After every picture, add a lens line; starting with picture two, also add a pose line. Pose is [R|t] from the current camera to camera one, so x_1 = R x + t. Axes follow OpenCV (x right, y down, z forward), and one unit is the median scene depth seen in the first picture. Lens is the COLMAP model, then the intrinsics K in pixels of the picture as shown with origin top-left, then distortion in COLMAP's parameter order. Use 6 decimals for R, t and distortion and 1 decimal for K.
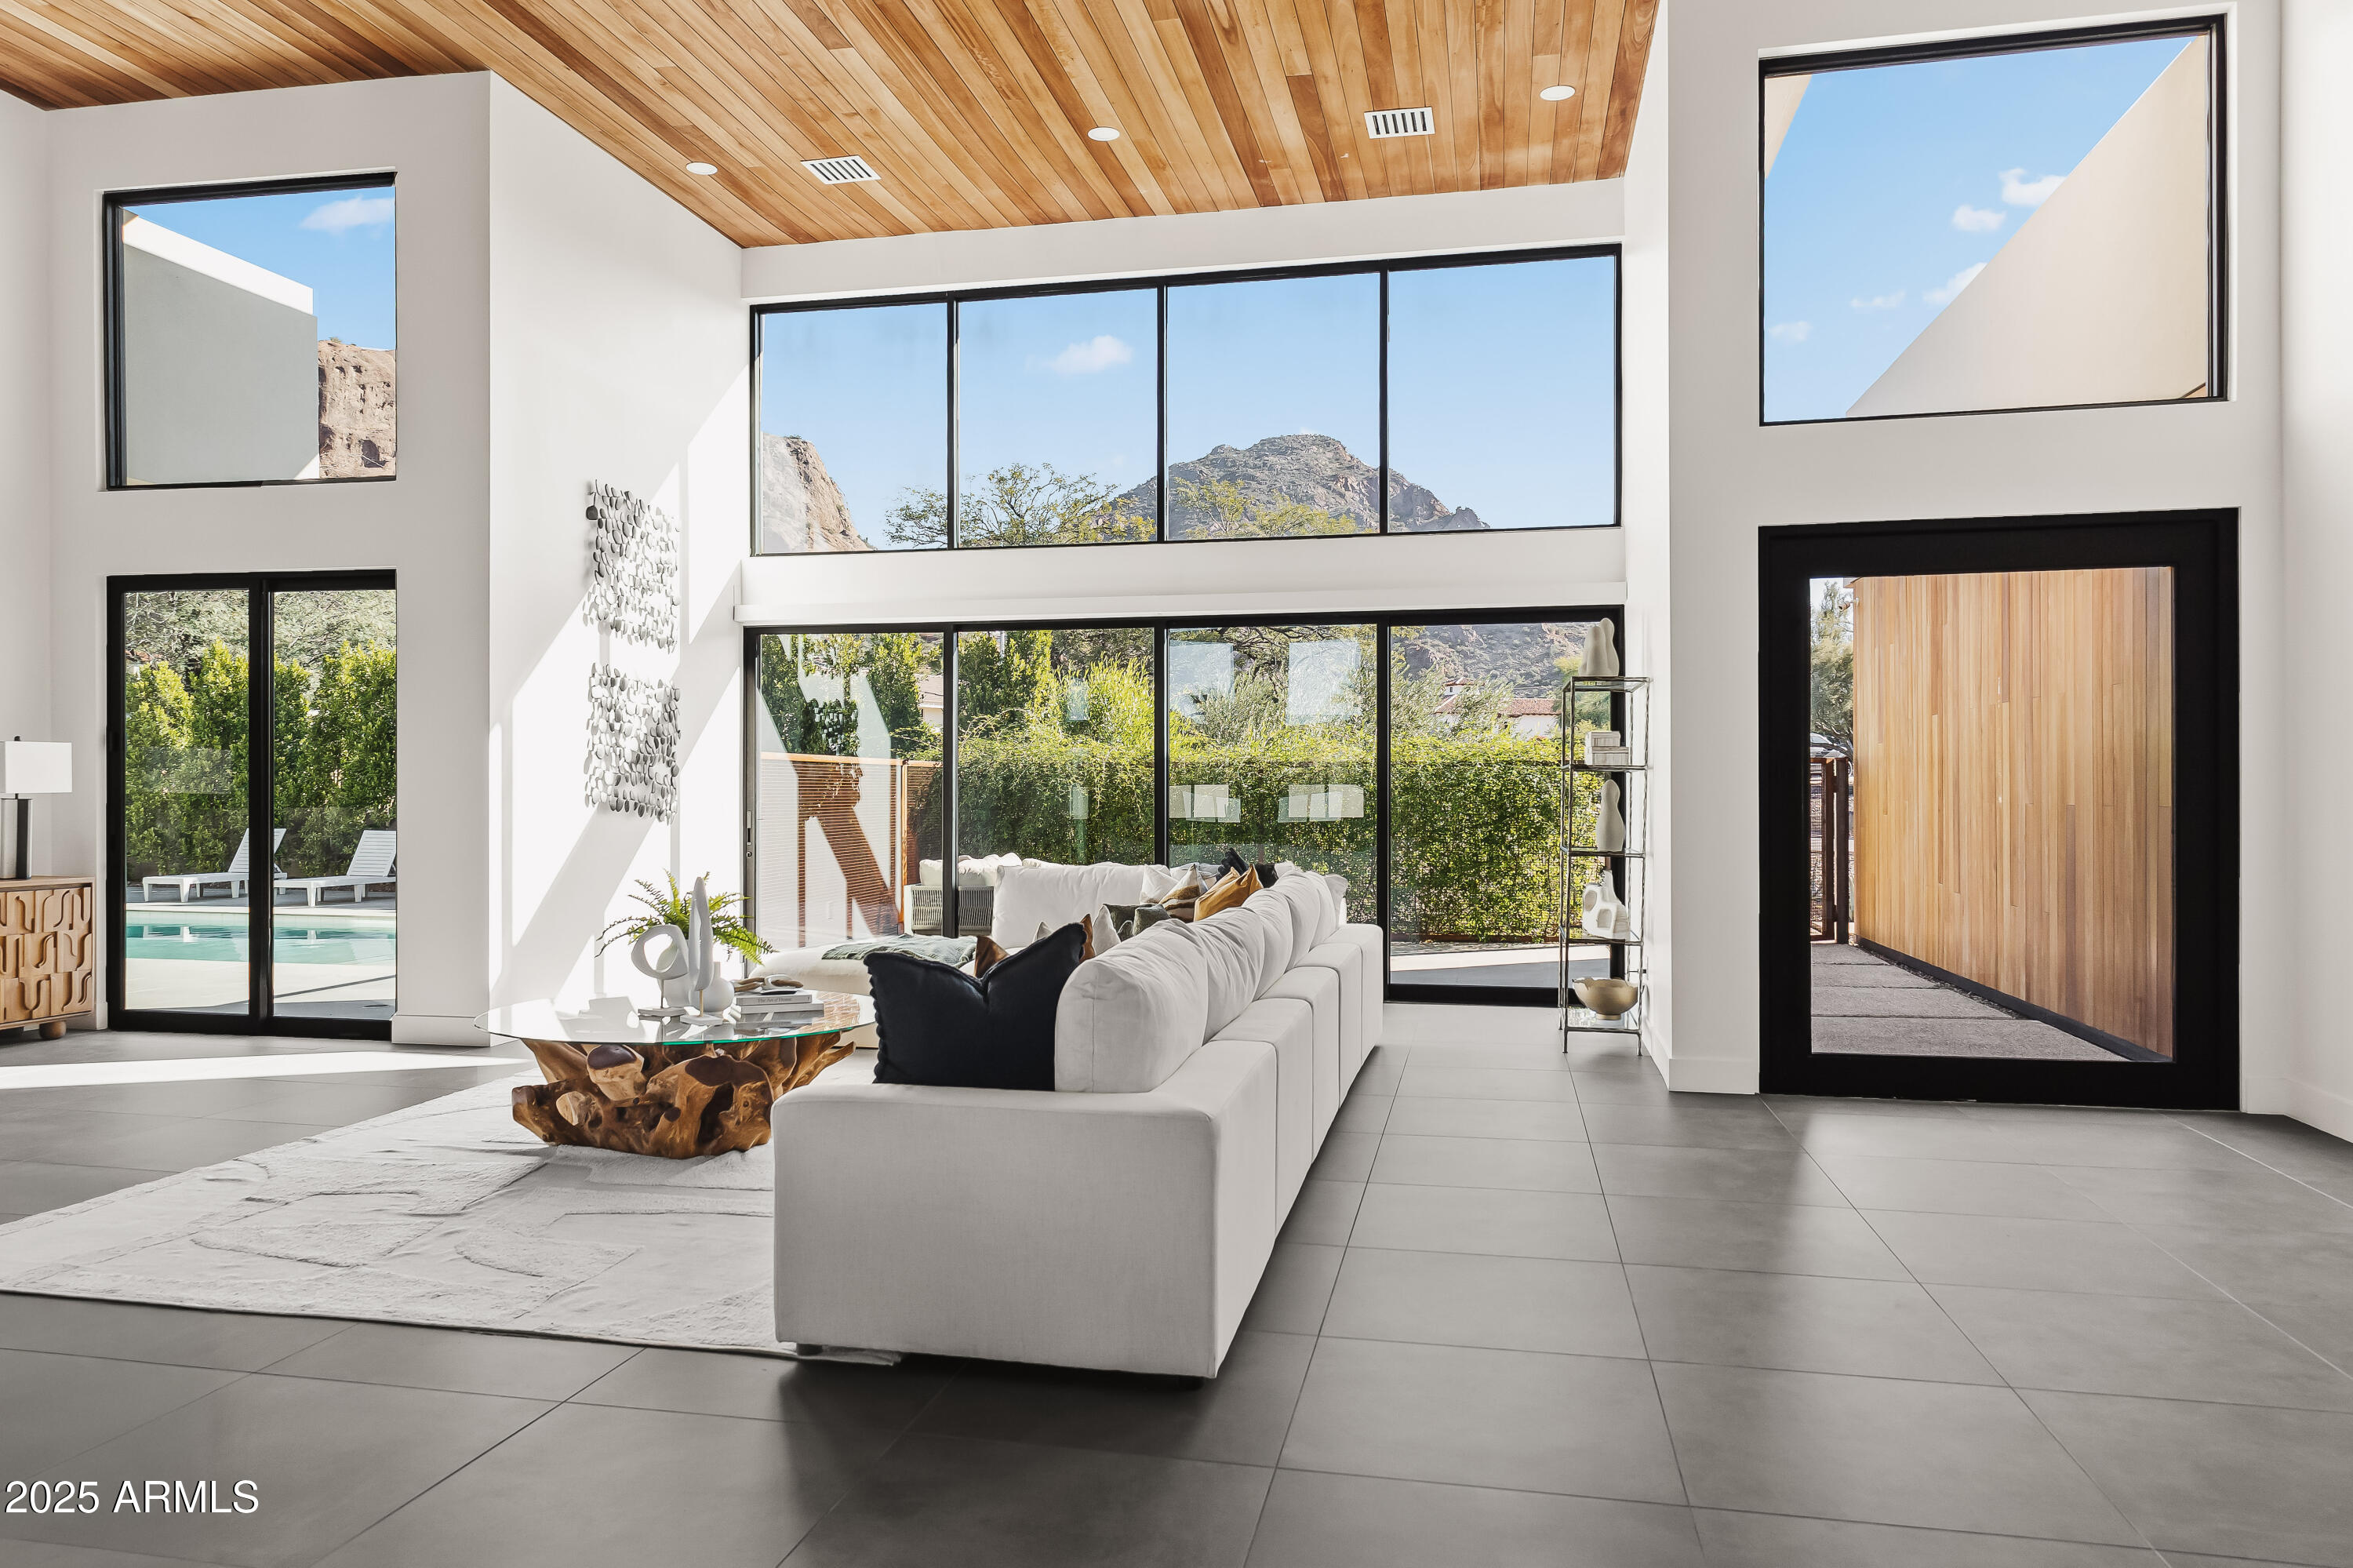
lens RADIAL K [[1598.8, 0, 1165.4], [0, 1598.8, 799.9], [0, 0, 1]] dist [0.010319, 0.000574]
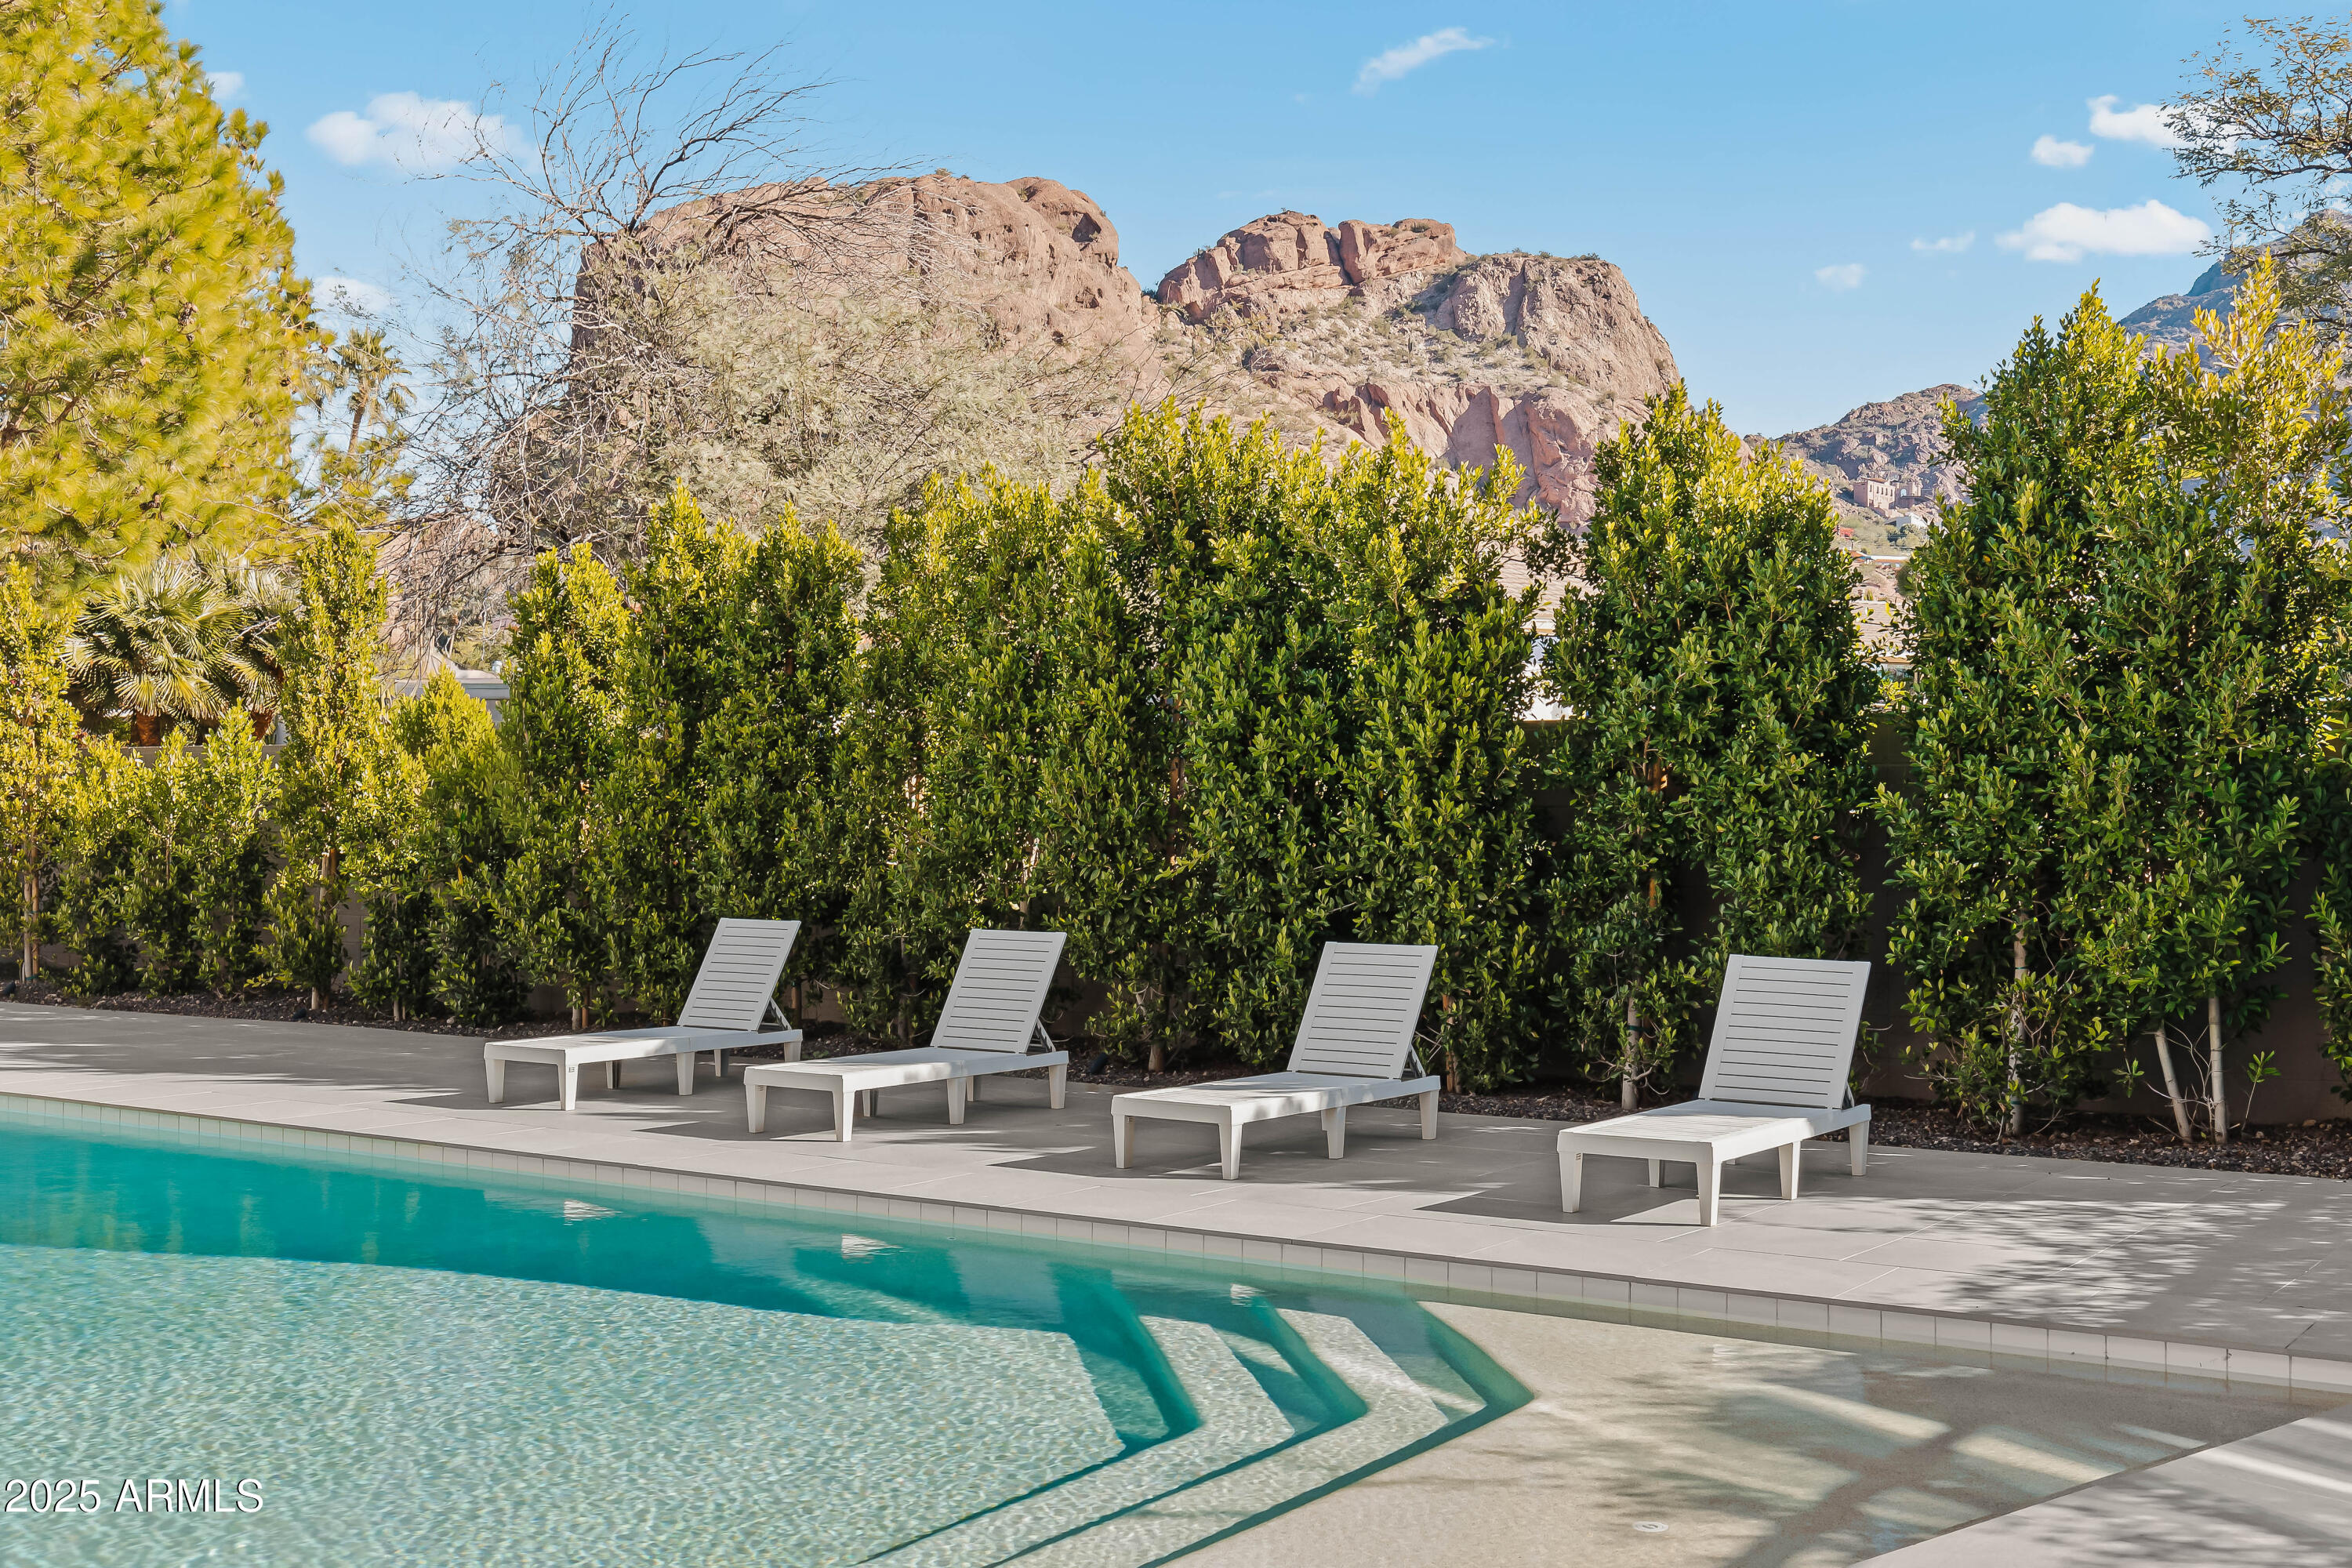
lens RADIAL K [[2560.4, 0, 1172.8], [0, 2560.4, 787.4], [0, 0, 1]] dist [0.002838, 0.000000]
pose [[0.925795, -0.007552, -0.377950, -0.470688], [0.000812, 0.999838, -0.017988, -0.008768], [0.378024, 0.016346, 0.925651, 0.948075]]
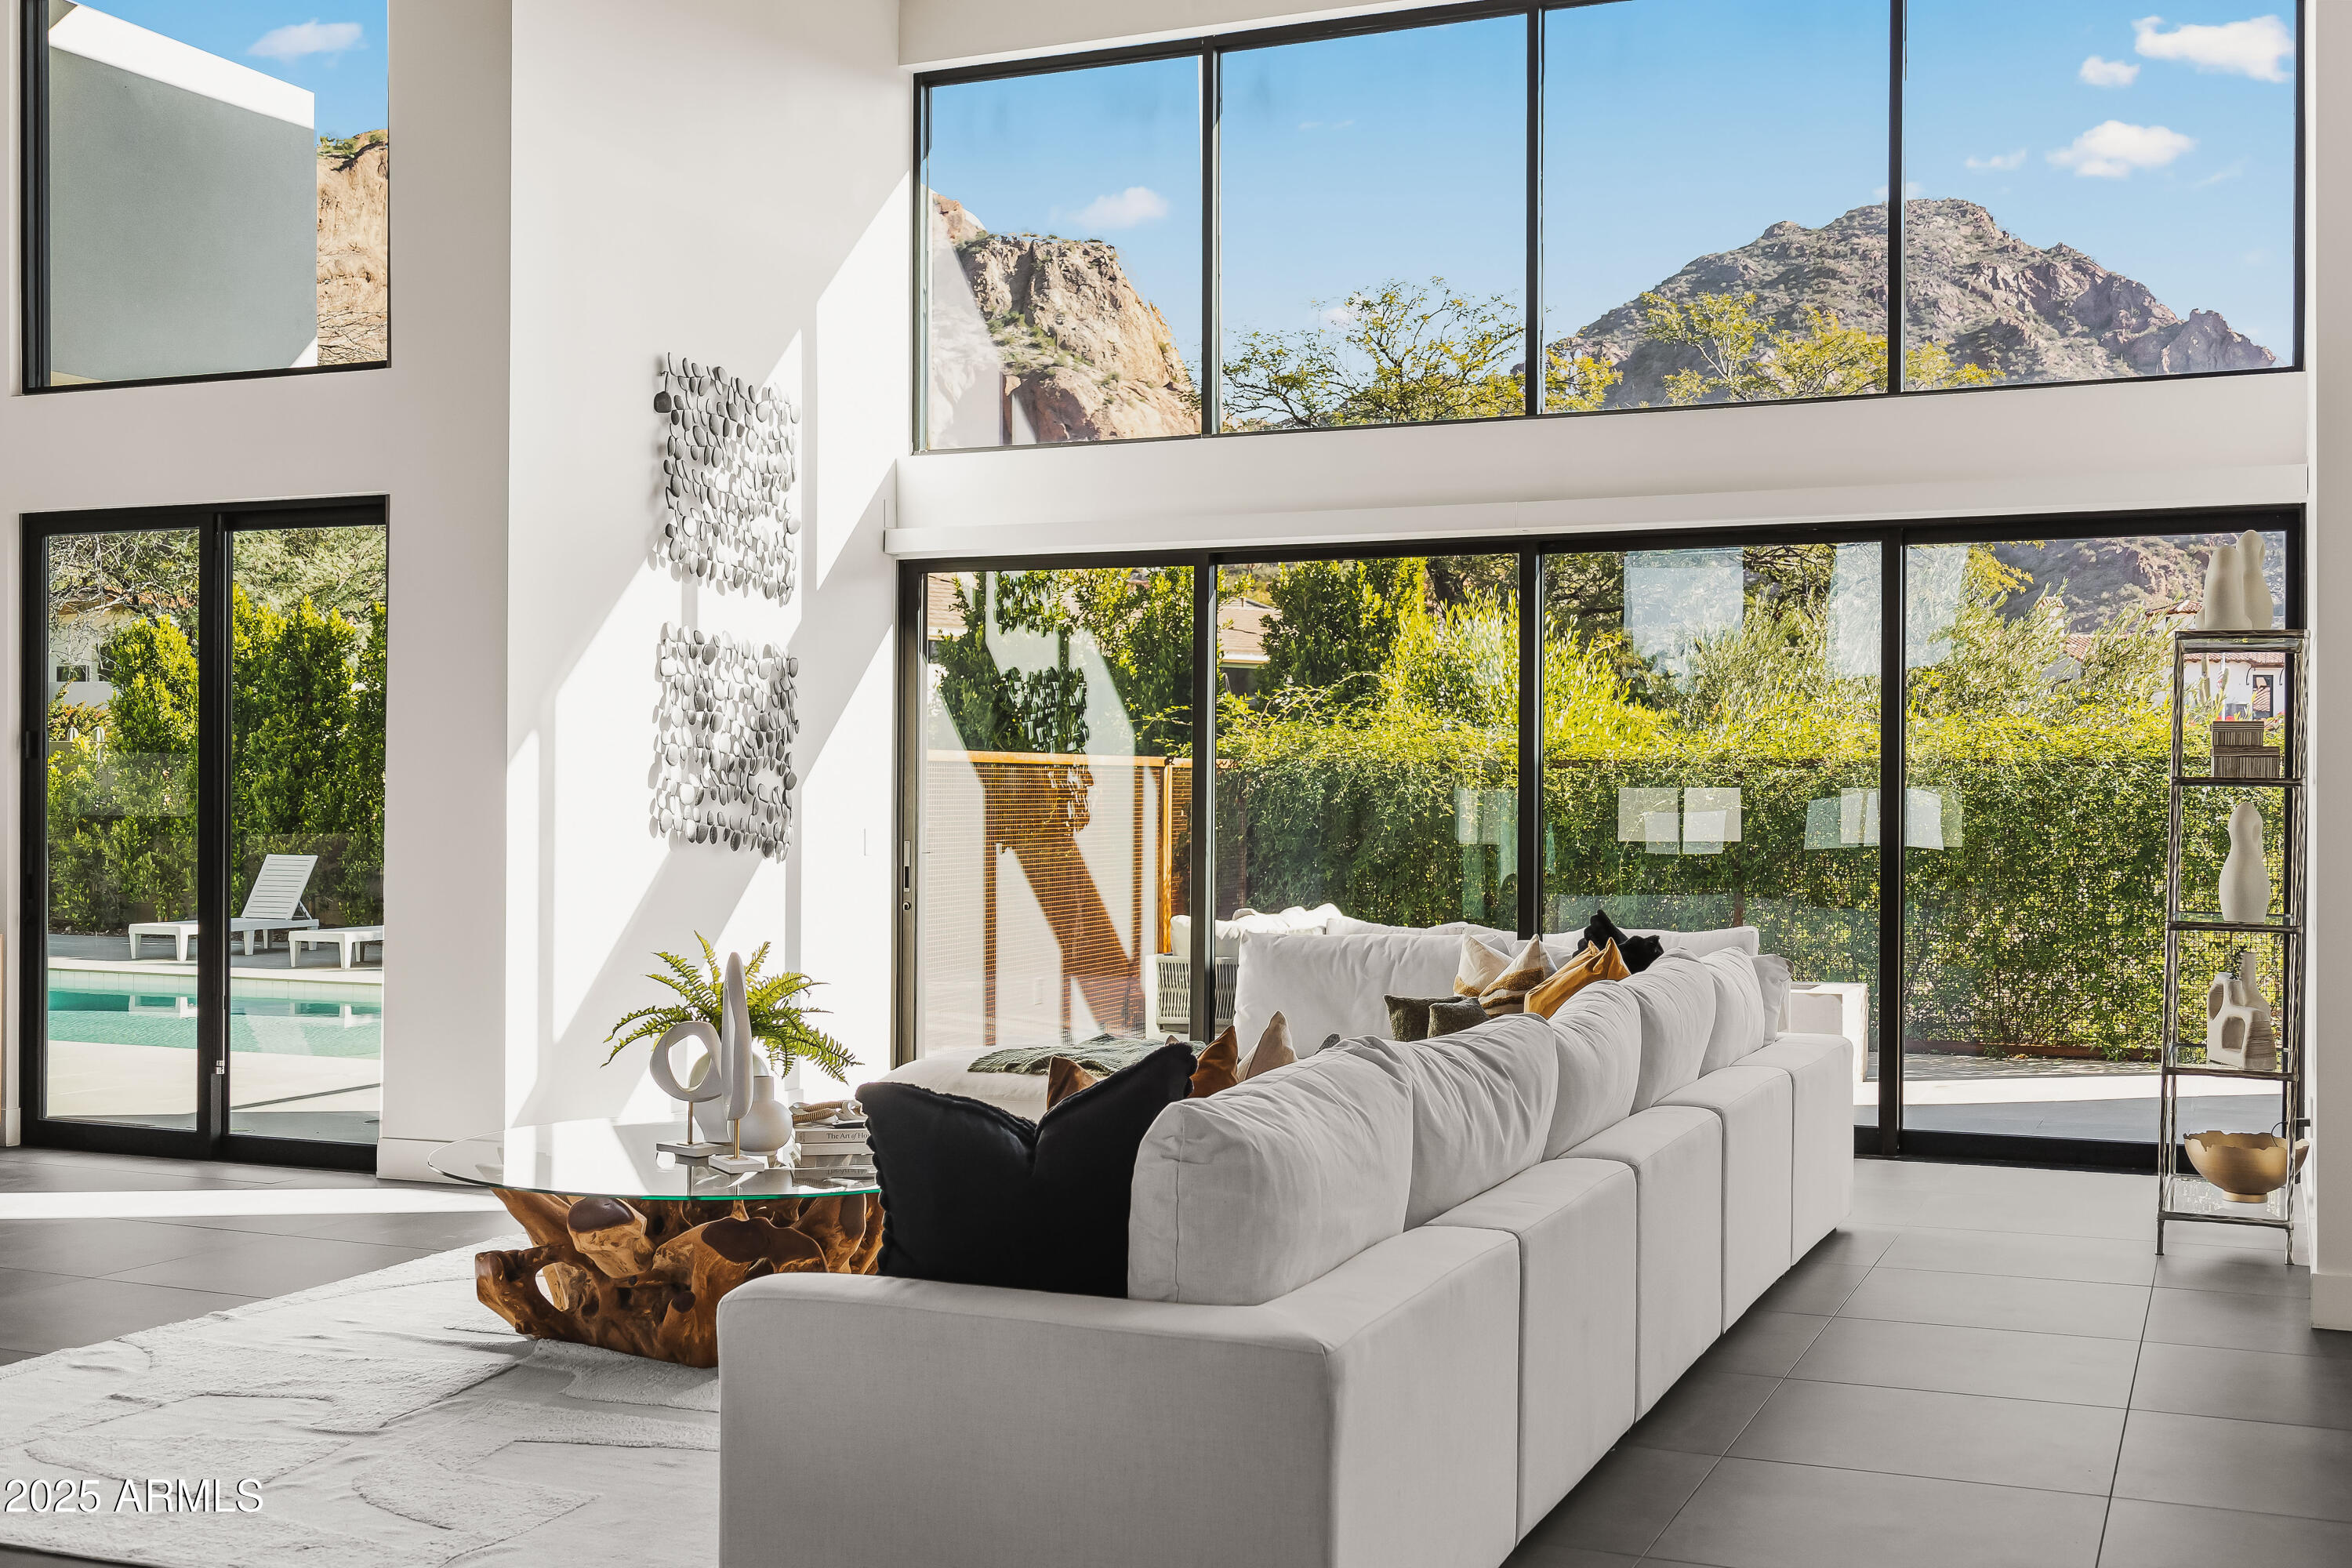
lens RADIAL K [[2560.4, 0, 1161.9], [0, 2560.4, 795.0], [0, 0, 1]] dist [0.002838, 0.000000]
pose [[0.979695, 0.000356, -0.200494, 0.062832], [-0.001160, 0.999992, -0.003892, -0.008957], [0.200491, 0.004046, 0.979687, -0.016739]]
